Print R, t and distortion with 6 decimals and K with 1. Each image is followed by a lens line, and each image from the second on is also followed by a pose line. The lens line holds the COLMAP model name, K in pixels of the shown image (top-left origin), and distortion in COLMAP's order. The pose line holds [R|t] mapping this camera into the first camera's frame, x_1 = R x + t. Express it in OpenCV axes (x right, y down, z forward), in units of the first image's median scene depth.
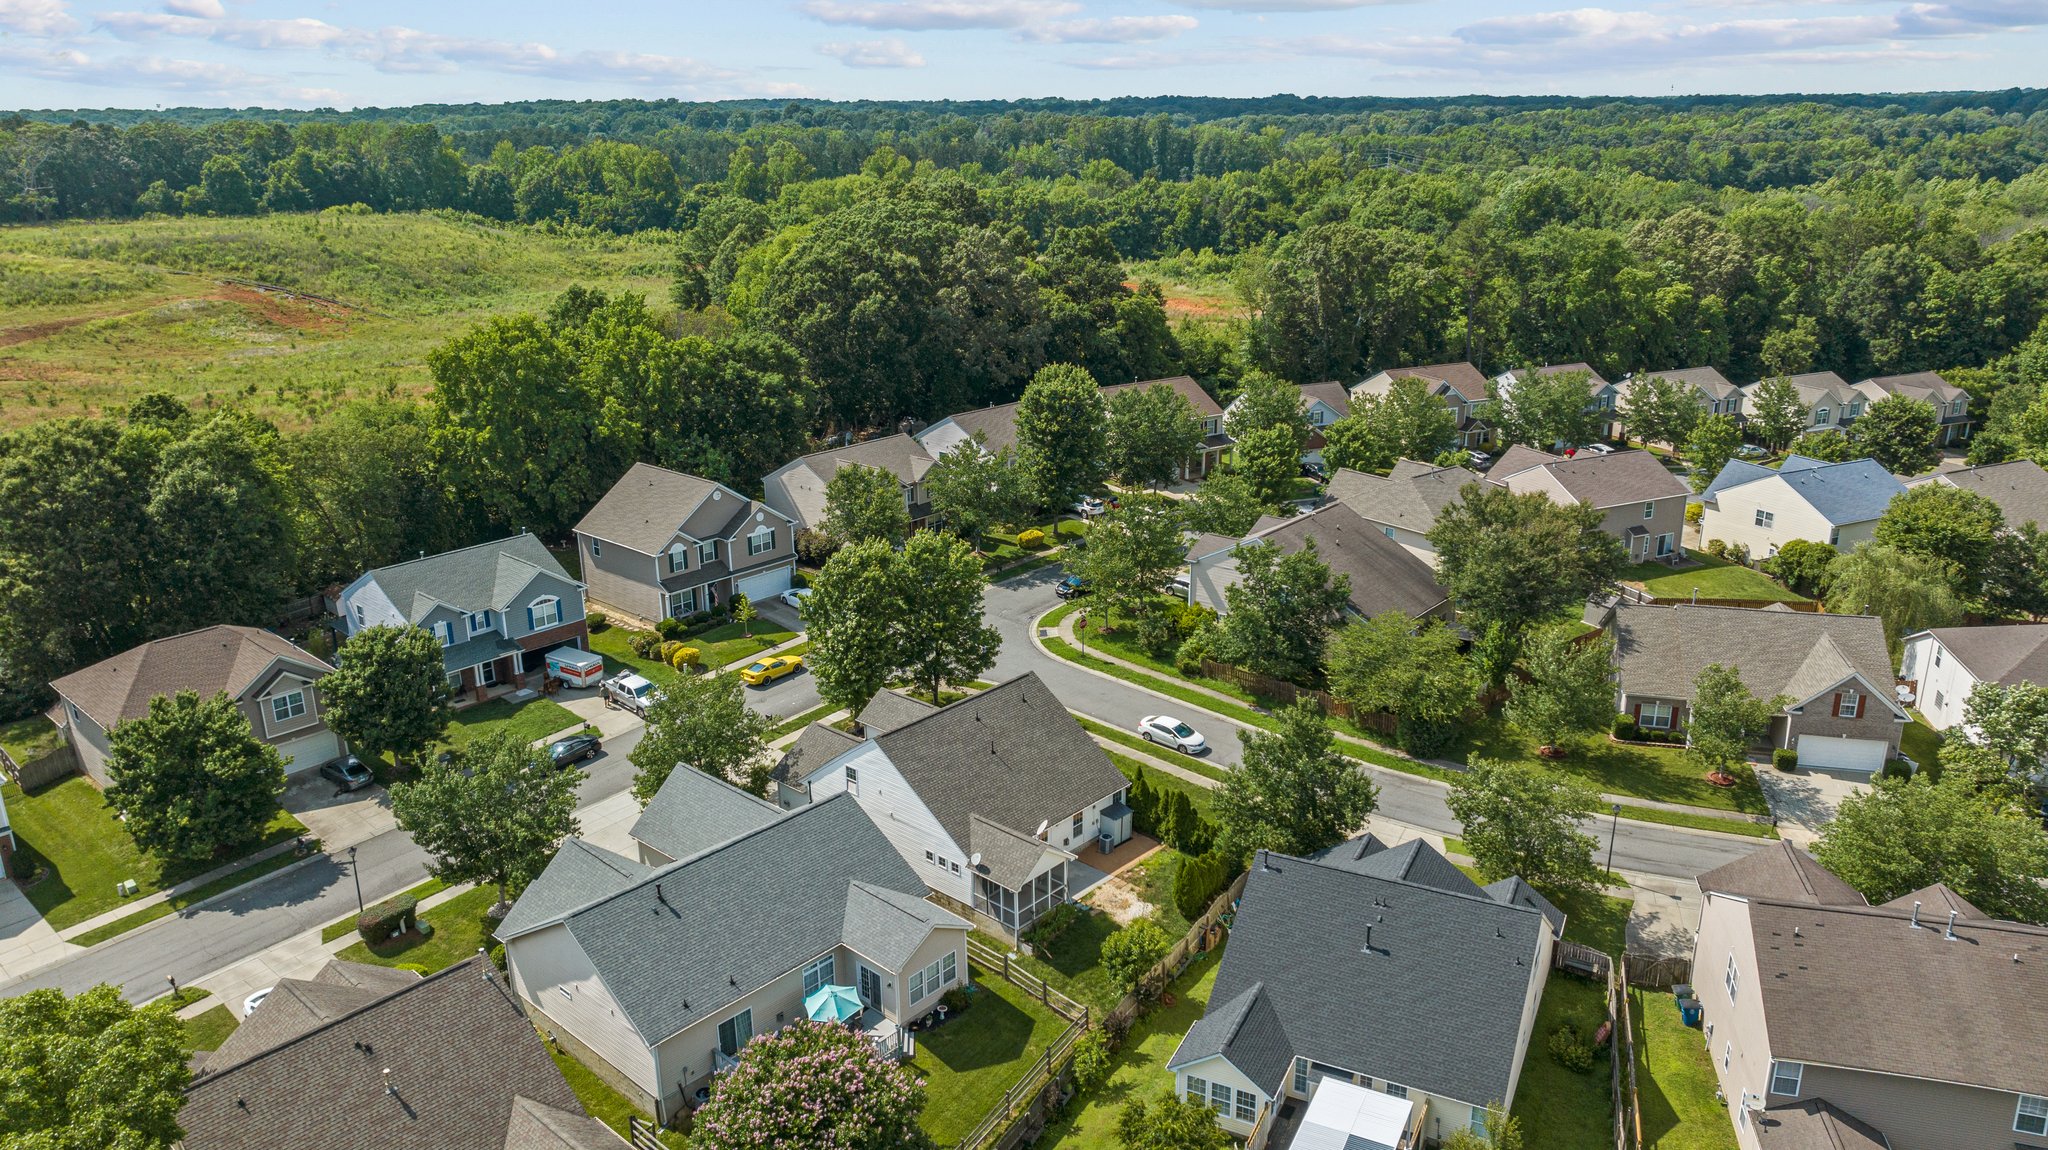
lens RADIAL K [[1449.7, 0, 1024.0], [0, 1449.7, 575.0], [0, 0, 1]] dist [-0.026223, -0.002716]
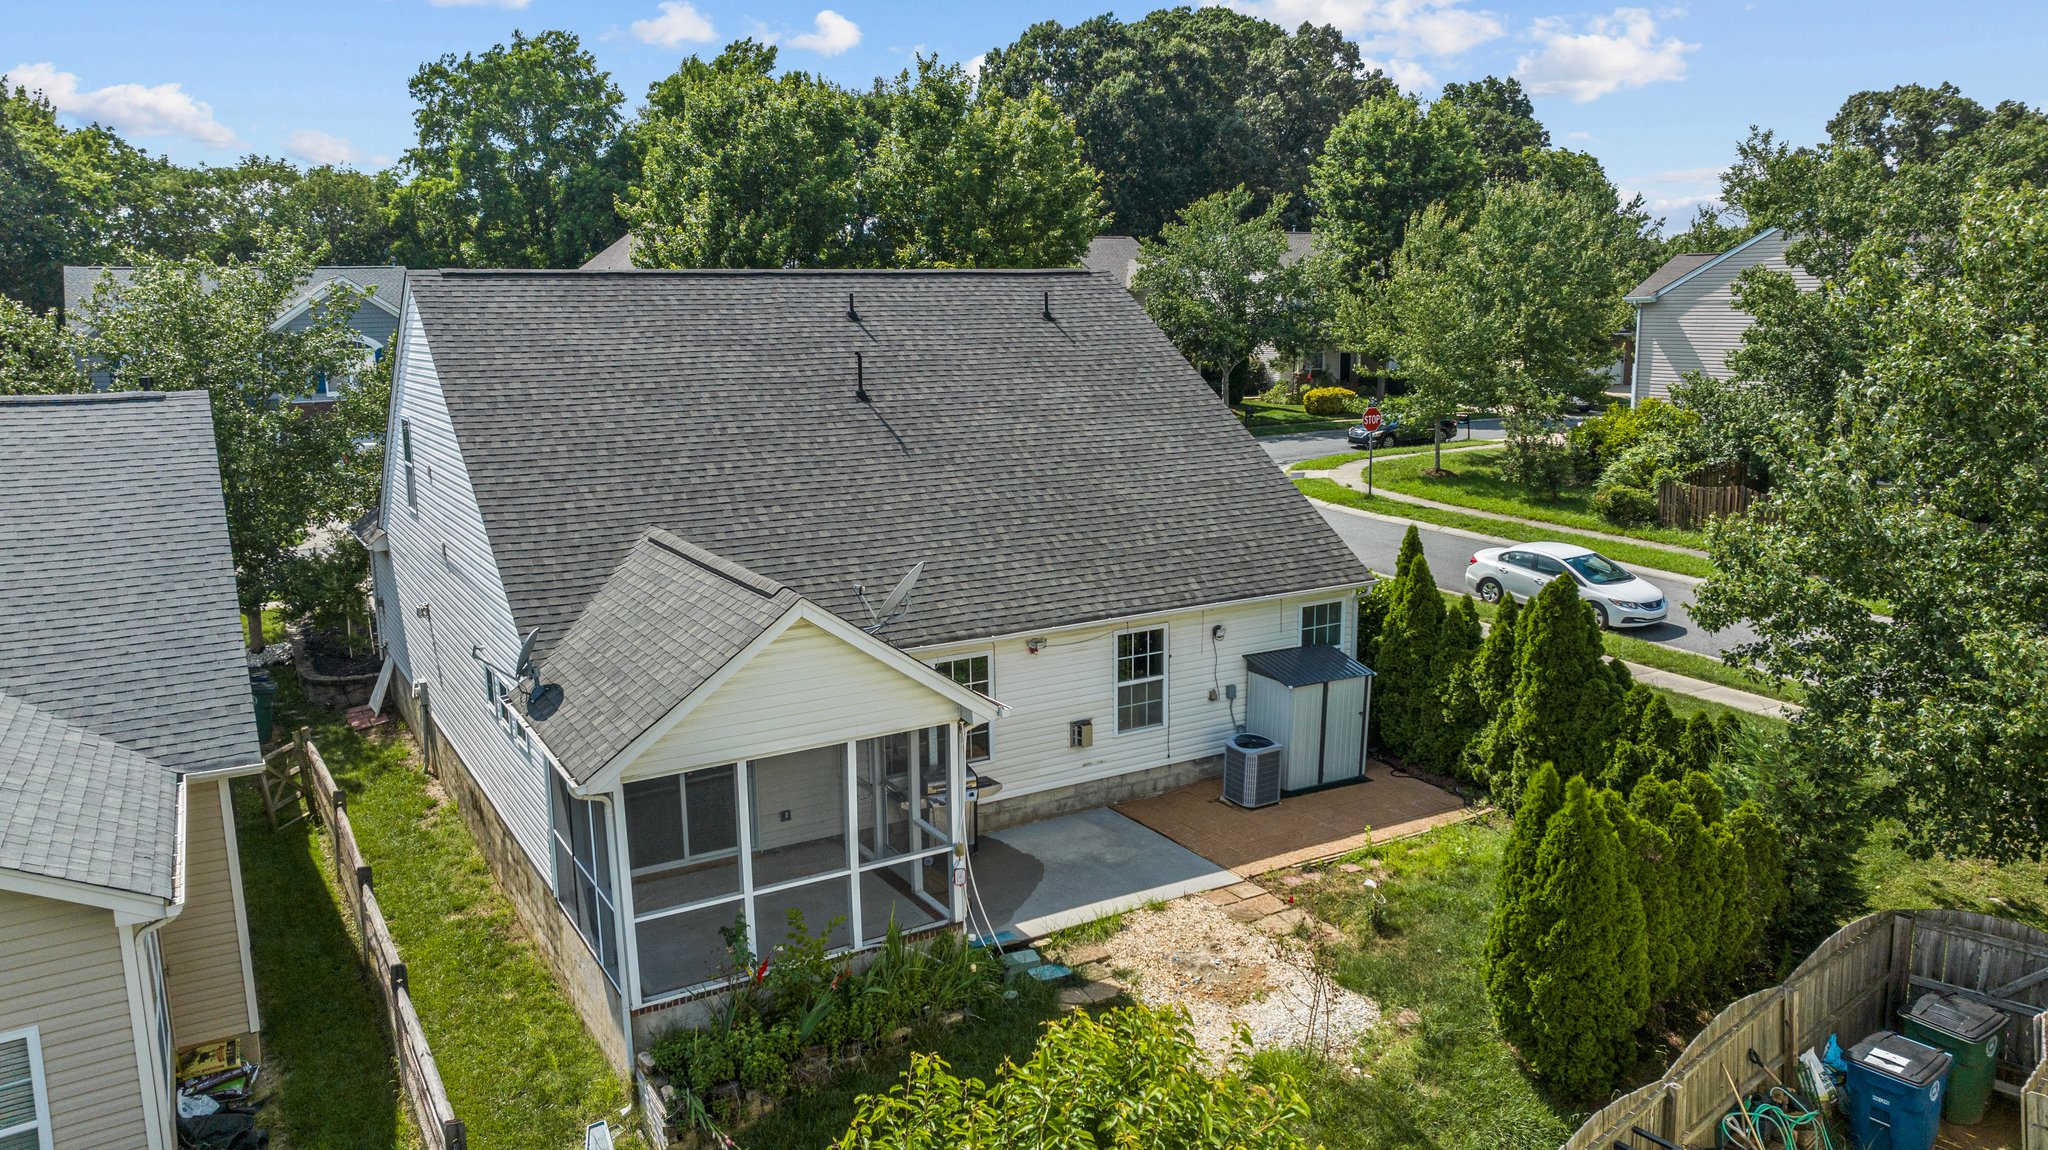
lens RADIAL K [[1449.7, 0, 1024.0], [0, 1449.7, 575.0], [0, 0, 1]] dist [-0.026223, -0.002716]
pose [[0.956209, 0.053981, -0.287665, 0.071451], [-0.089821, 0.989541, -0.112878, 0.144694], [0.278563, 0.133773, 0.951056, 0.581037]]
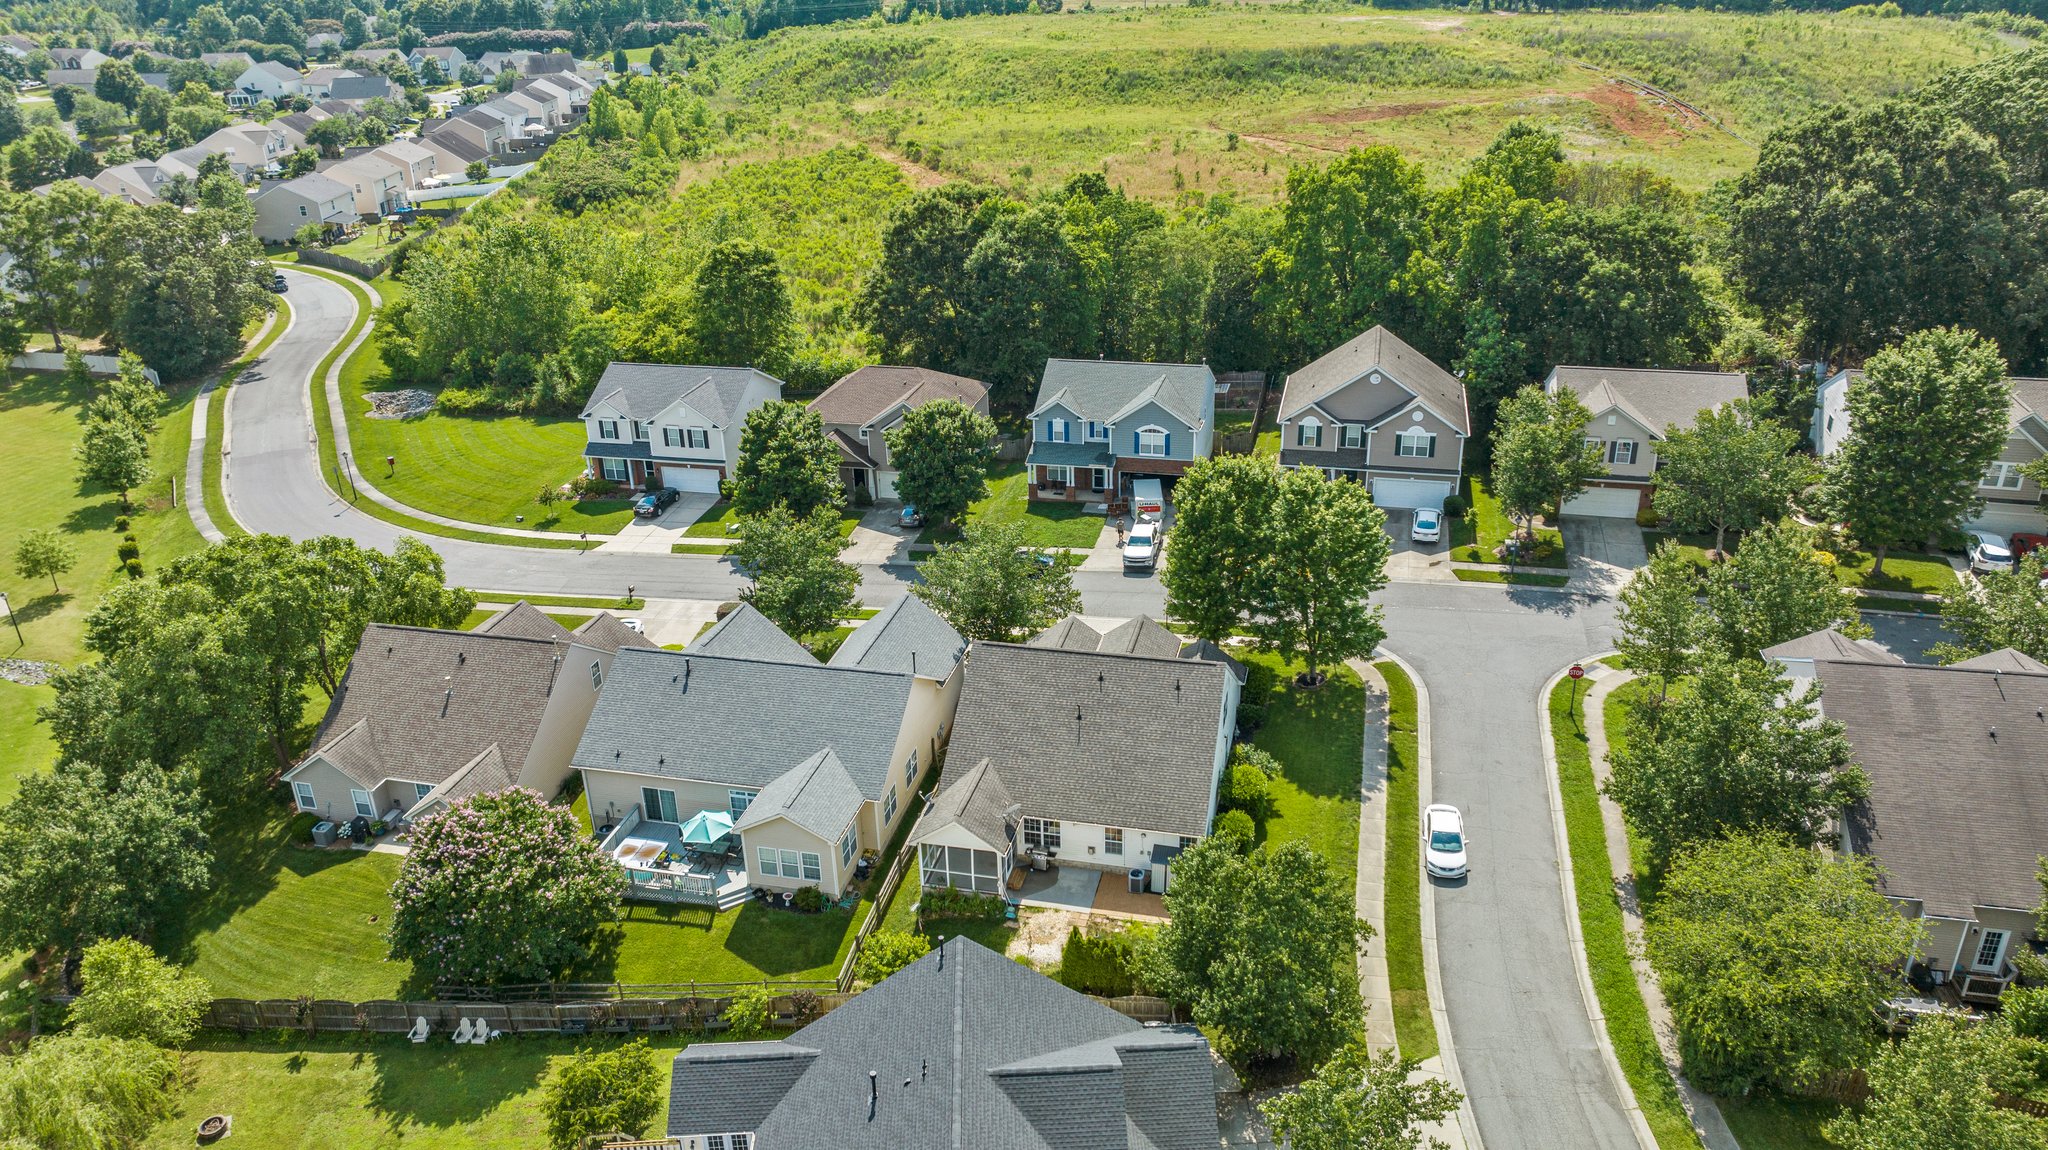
lens RADIAL K [[1428.9, 0, 1015.8], [0, 1428.9, 593.9], [0, 0, 1]] dist [-0.006777, -0.000220]
pose [[0.474585, 0.373098, -0.797224, 0.479582], [-0.251383, 0.925450, 0.283459, -0.139519], [0.843549, 0.065884, 0.532996, 0.393844]]
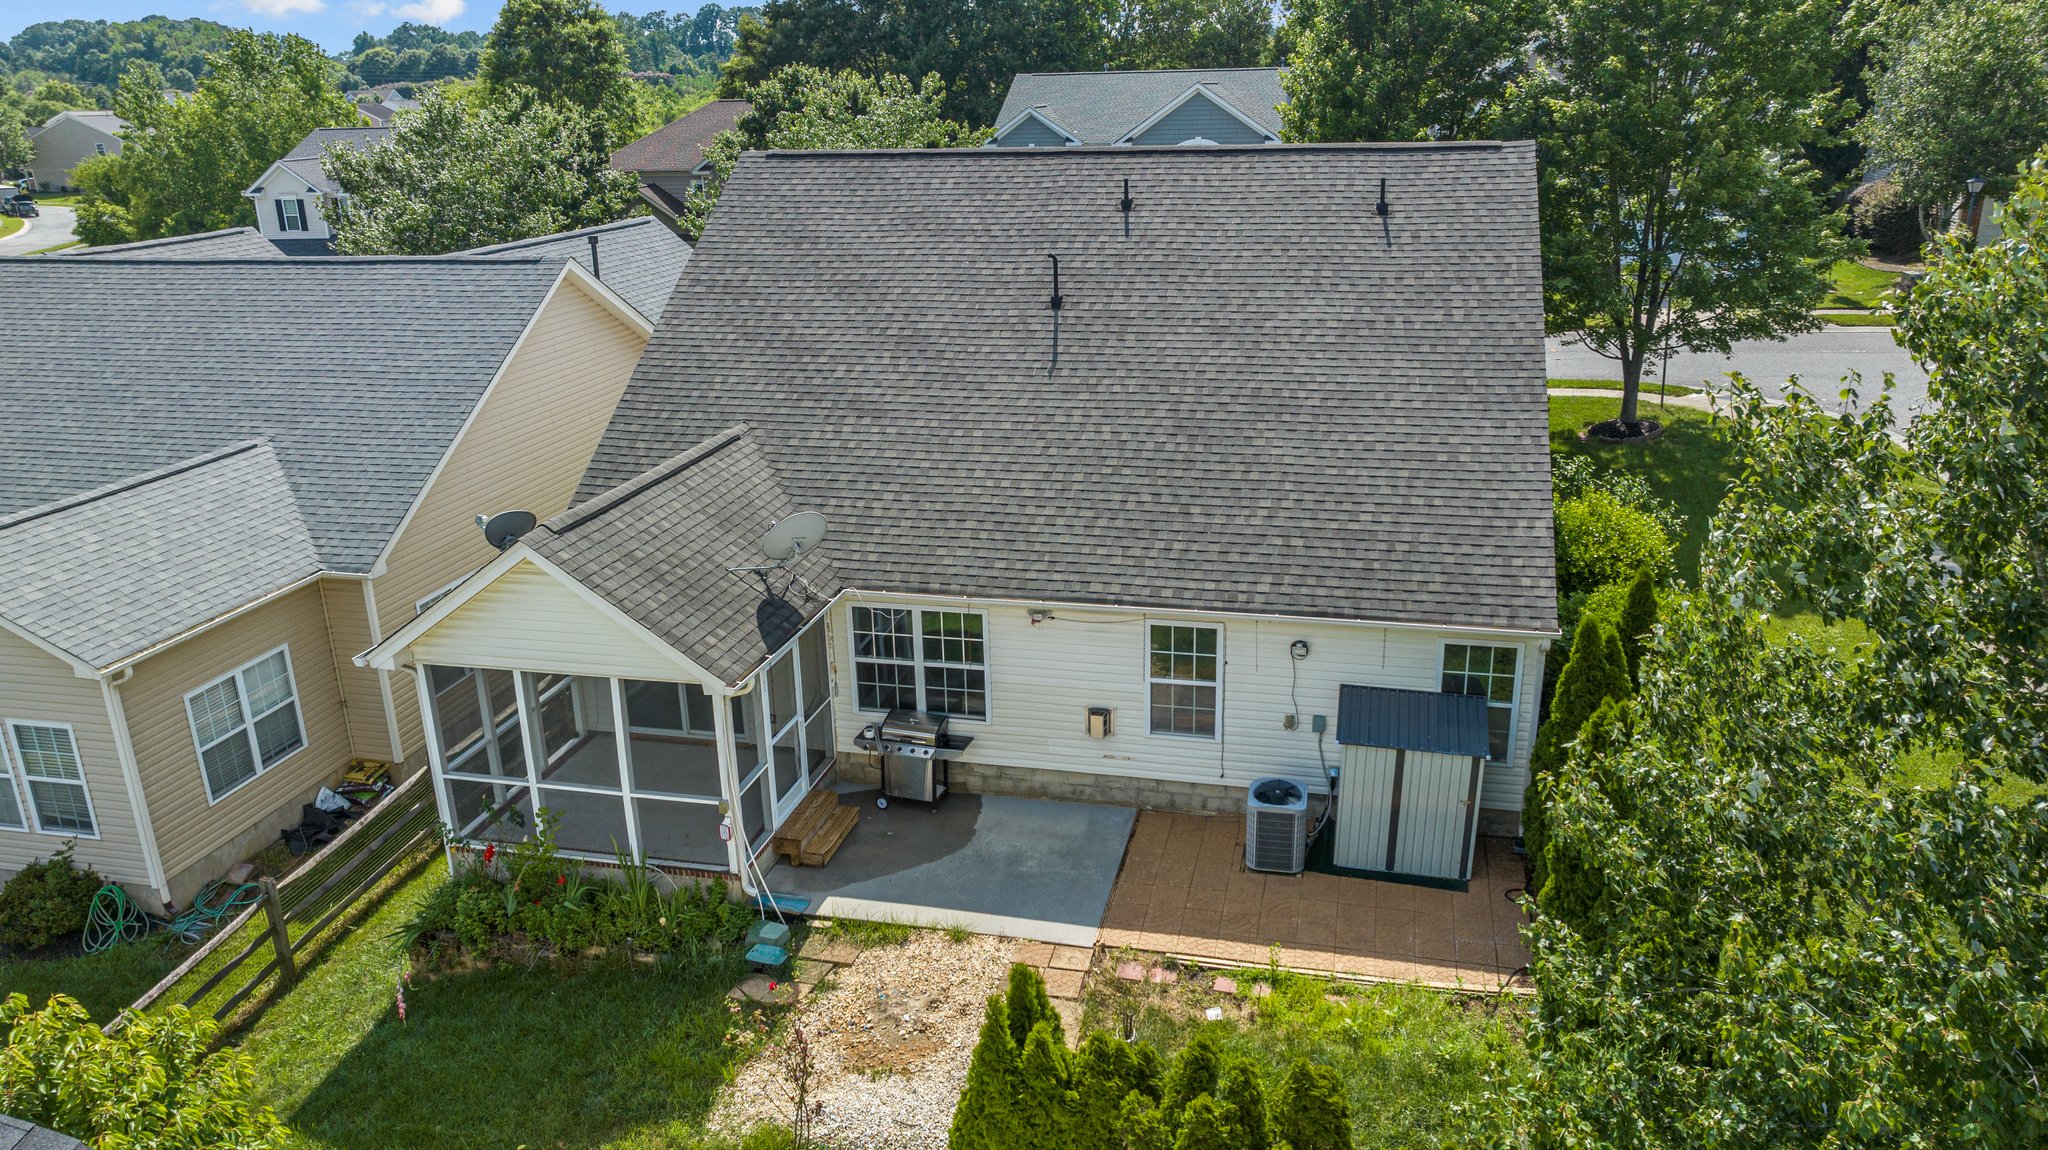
lens RADIAL K [[1428.9, 0, 1015.8], [0, 1428.9, 593.9], [0, 0, 1]] dist [-0.006777, -0.000220]
pose [[0.476090, 0.295078, -0.828413, 0.157629], [-0.255214, 0.947842, 0.190946, 0.097638], [0.841549, 0.120515, 0.526566, 0.673551]]
